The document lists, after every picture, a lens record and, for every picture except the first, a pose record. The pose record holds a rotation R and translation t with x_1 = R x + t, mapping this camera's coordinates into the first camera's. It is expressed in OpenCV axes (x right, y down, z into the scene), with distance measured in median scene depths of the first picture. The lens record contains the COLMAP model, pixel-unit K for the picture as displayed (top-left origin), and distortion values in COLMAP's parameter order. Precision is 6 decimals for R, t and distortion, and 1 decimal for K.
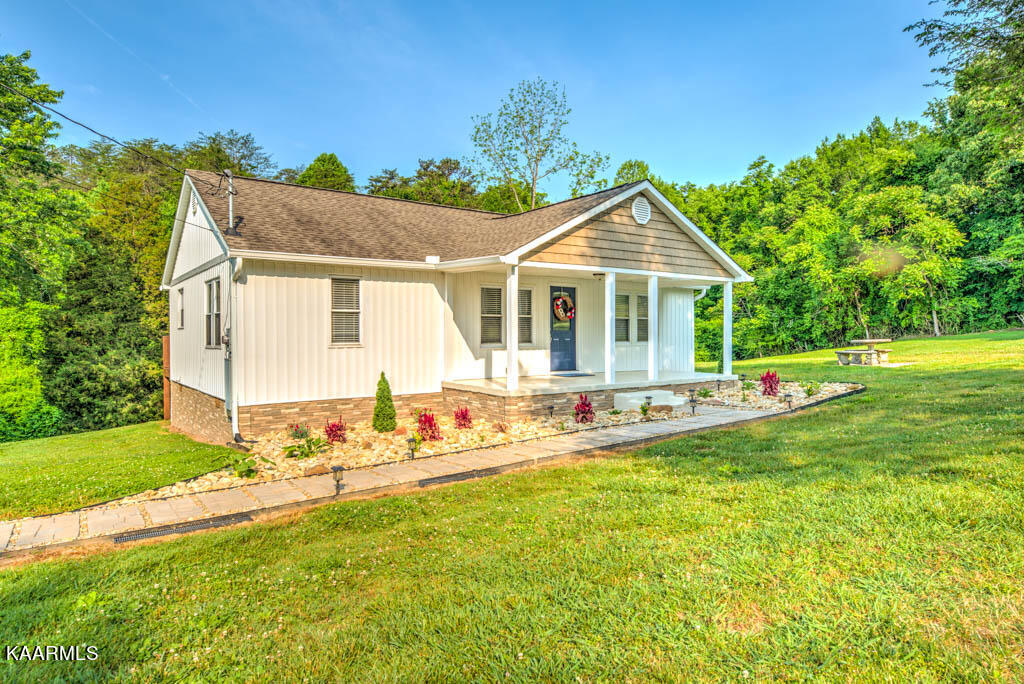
lens RADIAL K [[626.5, 0, 509.3], [0, 626.5, 345.8], [0, 0, 1]] dist [0.003637, -0.000358]
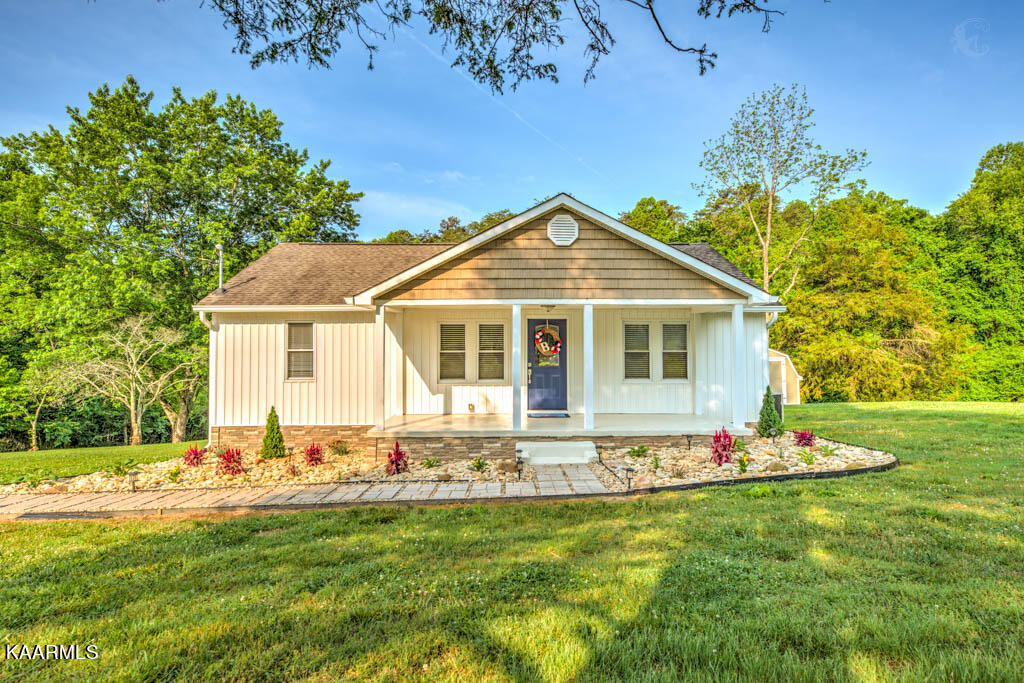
lens RADIAL K [[547.3, 0, 512.3], [0, 547.3, 344.3], [0, 0, 1]] dist [0.005680, 0.000109]
pose [[0.813983, -0.010401, -0.580796, 0.592185], [-0.010185, 0.999430, -0.032173, -0.034565], [0.580800, 0.032104, 0.813413, 0.357996]]
